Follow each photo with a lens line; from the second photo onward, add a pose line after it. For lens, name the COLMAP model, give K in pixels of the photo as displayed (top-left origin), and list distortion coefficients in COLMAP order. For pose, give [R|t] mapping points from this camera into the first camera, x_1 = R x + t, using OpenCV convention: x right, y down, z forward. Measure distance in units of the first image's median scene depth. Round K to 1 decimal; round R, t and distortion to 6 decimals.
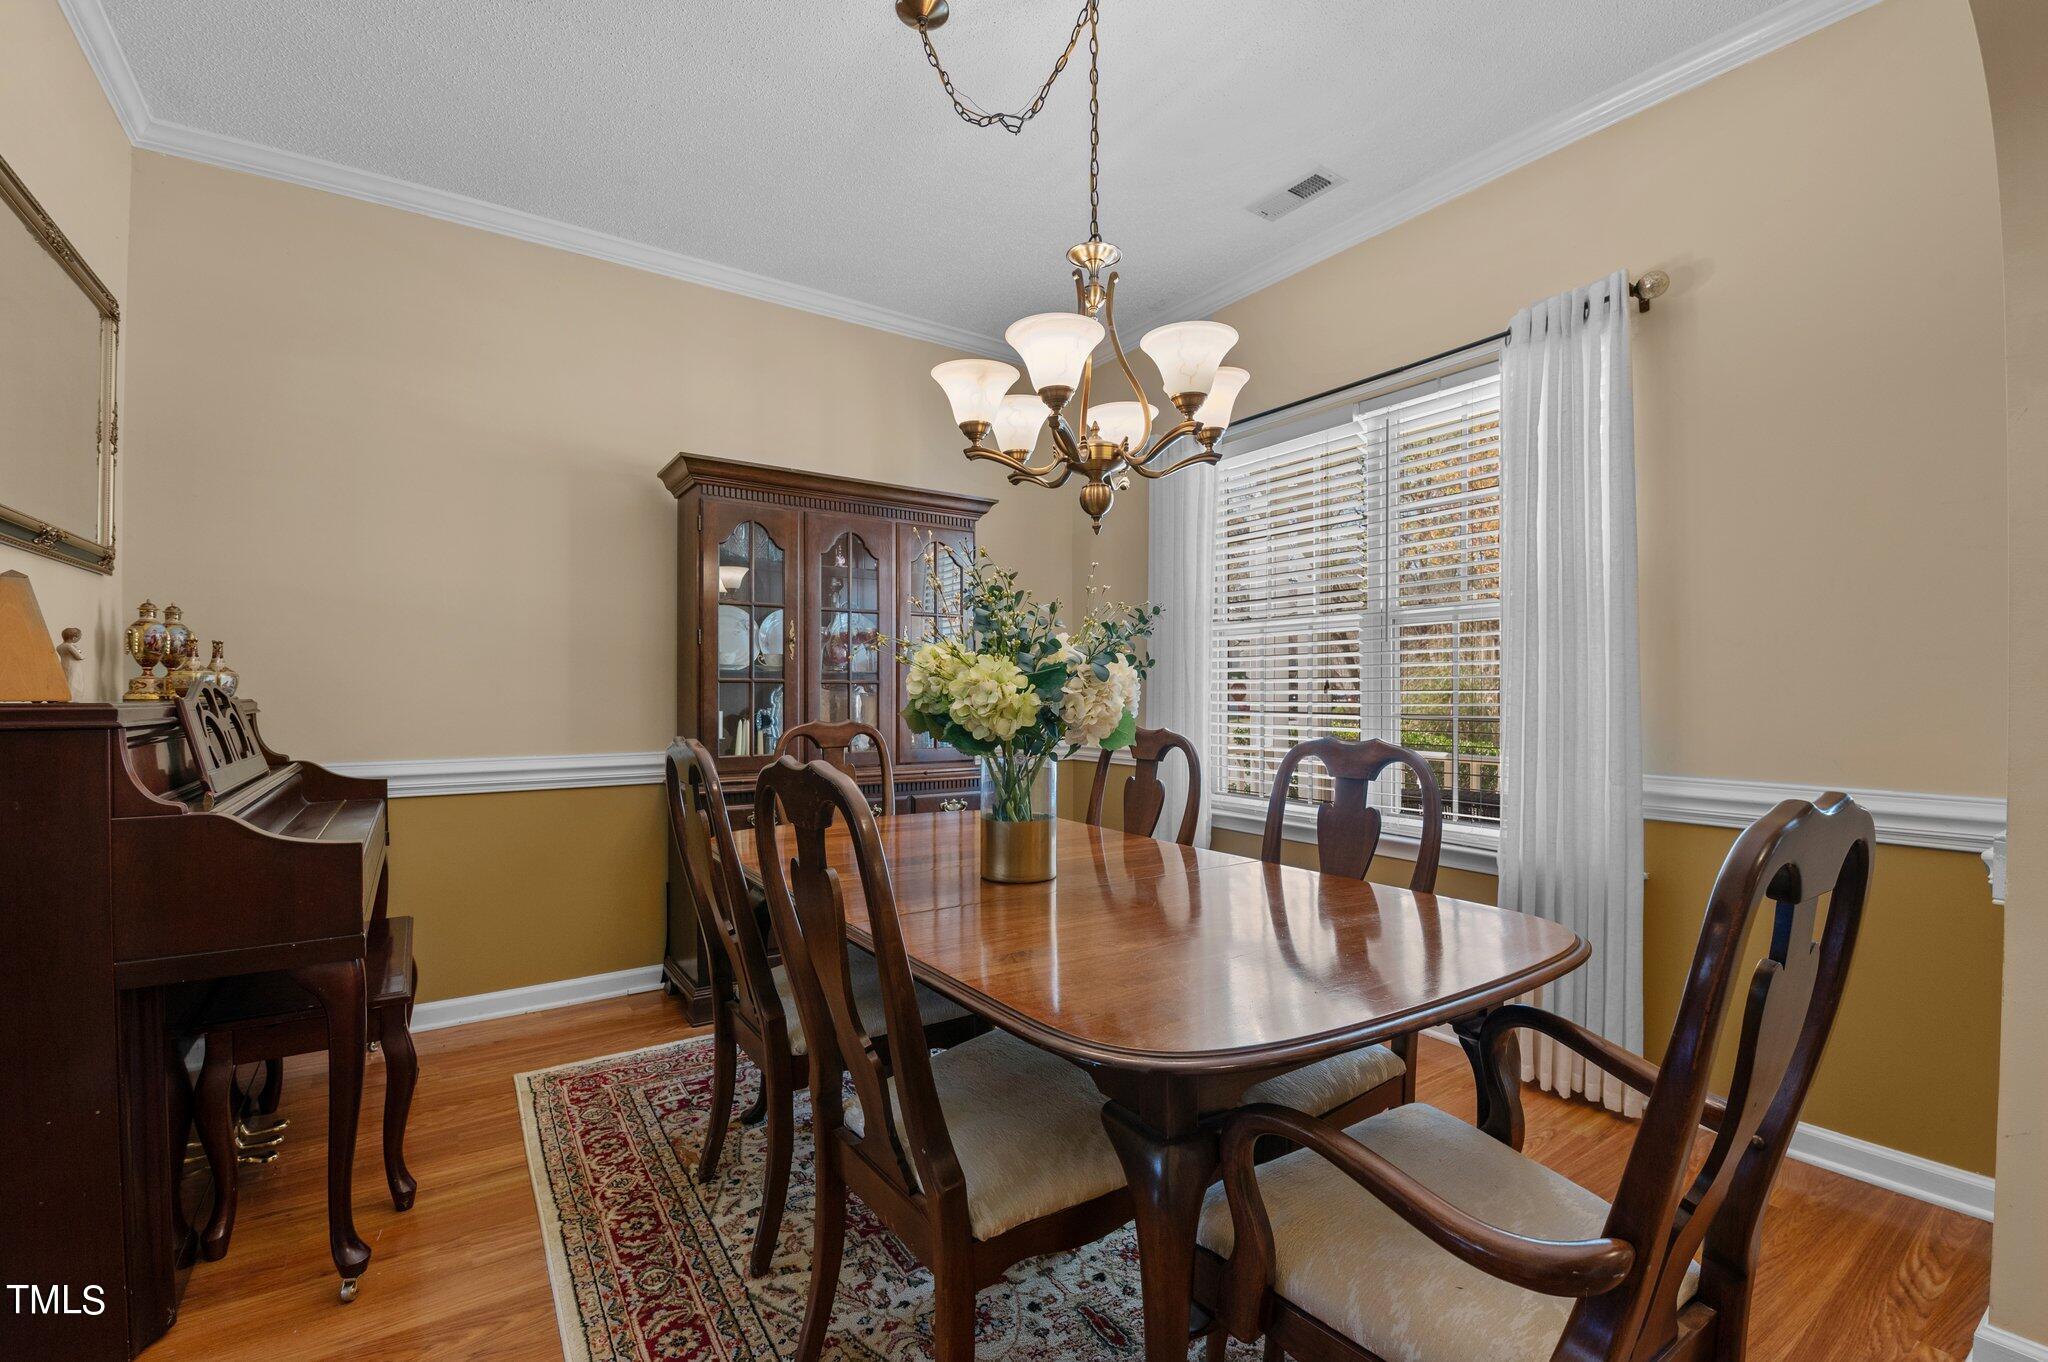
lens RADIAL K [[877.7, 0, 1032.0], [0, 877.7, 678.6], [0, 0, 1]] dist [-0.004124, -0.007840]
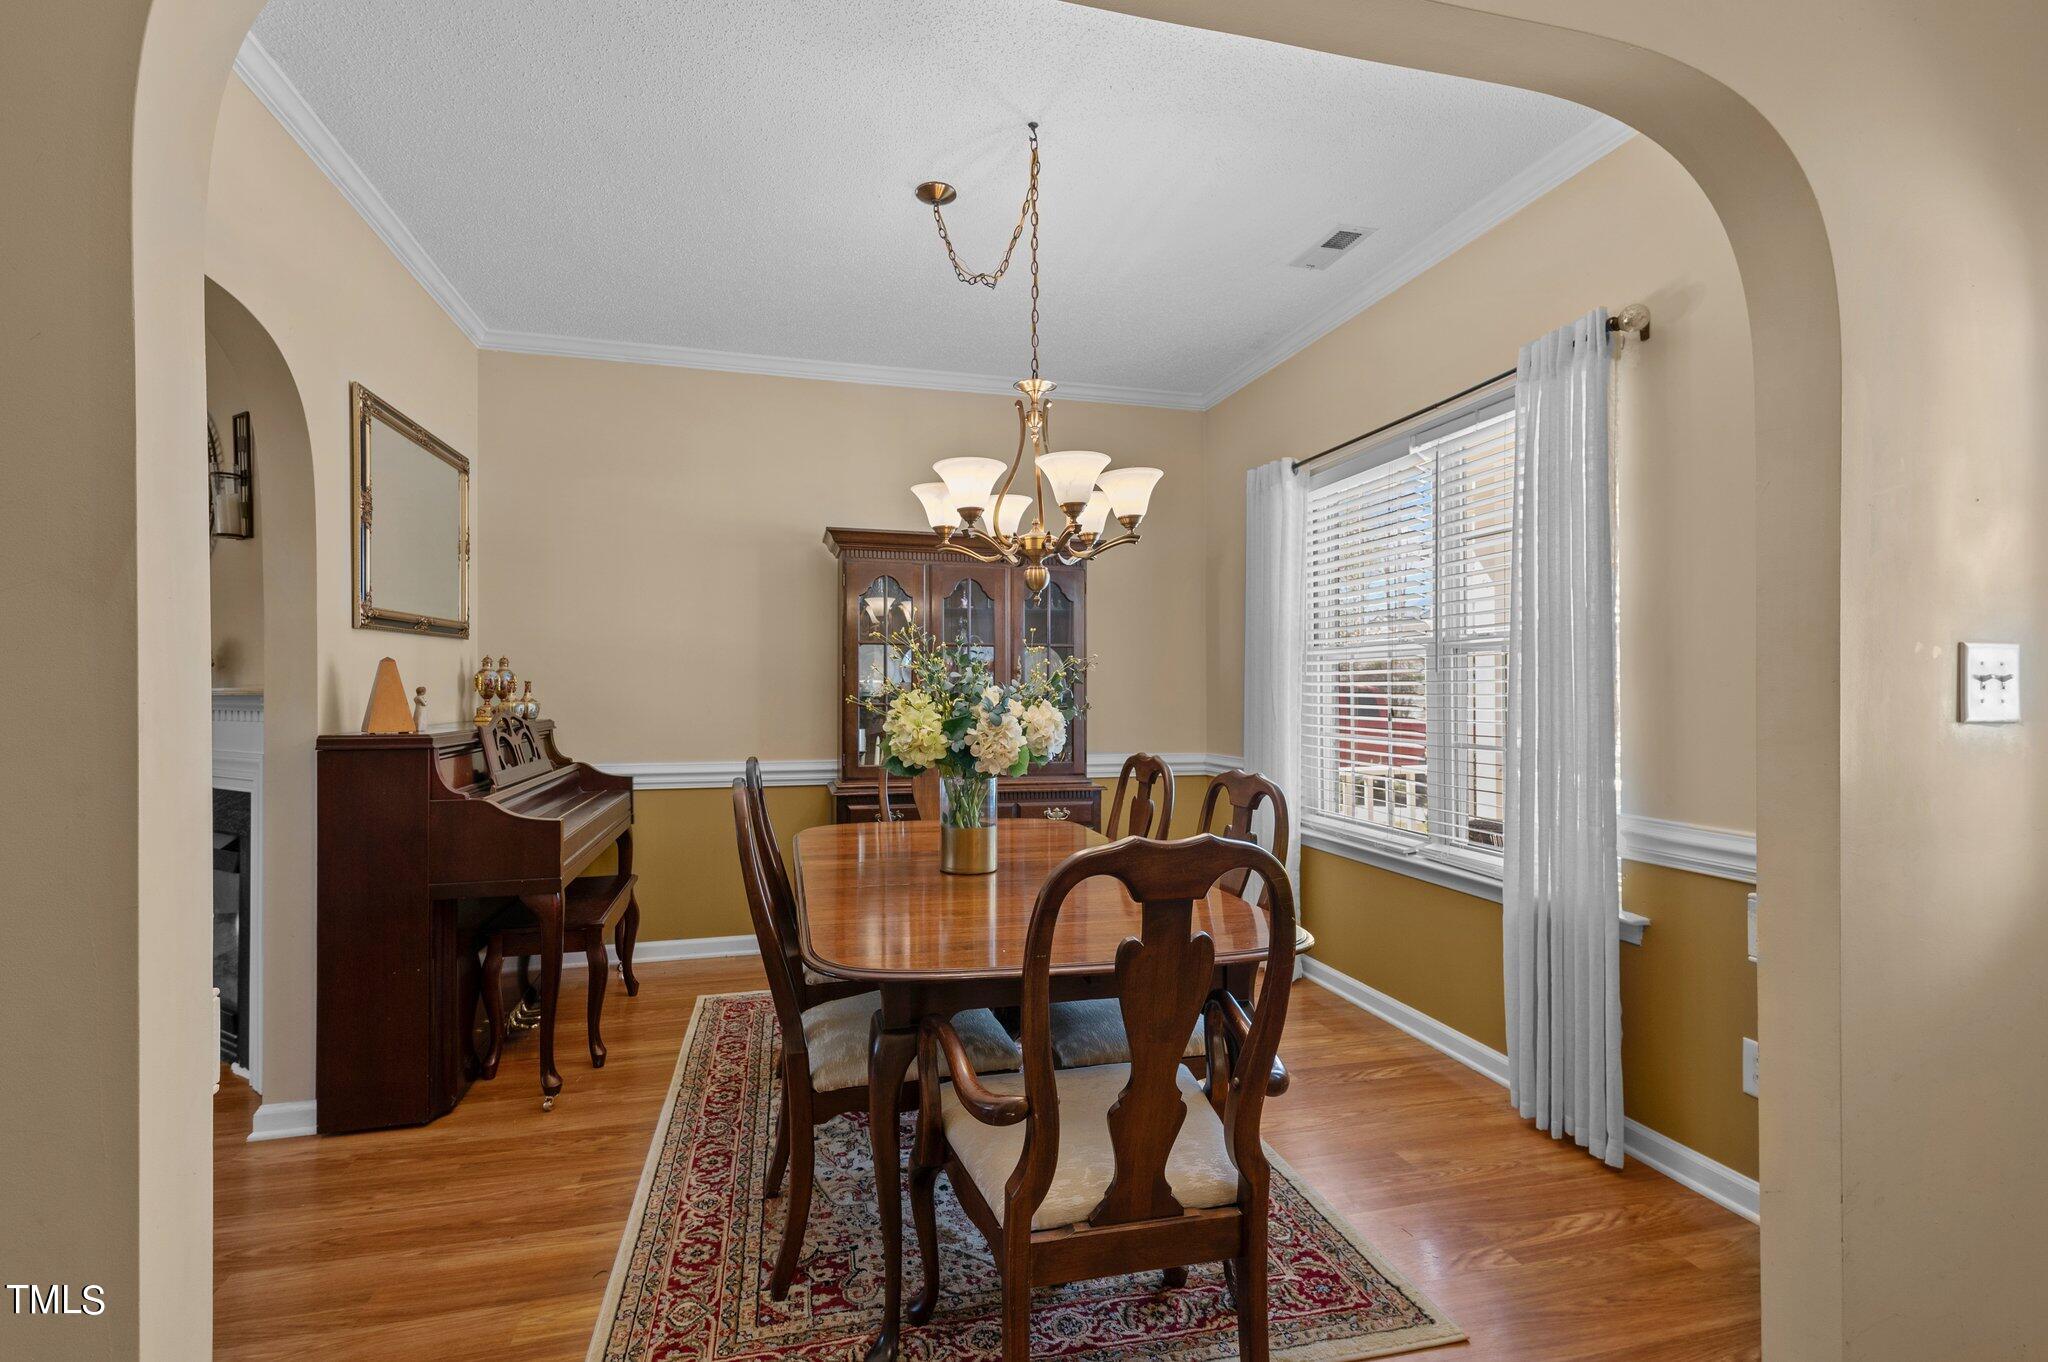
lens RADIAL K [[917.8, 0, 1021.2], [0, 917.8, 671.0], [0, 0, 1]] dist [0.024630, -0.000114]
pose [[0.941561, -0.005116, -0.336804, 0.415407], [0.003101, 0.999974, -0.006522, -0.050428], [0.336829, 0.005097, 0.941552, -0.217505]]
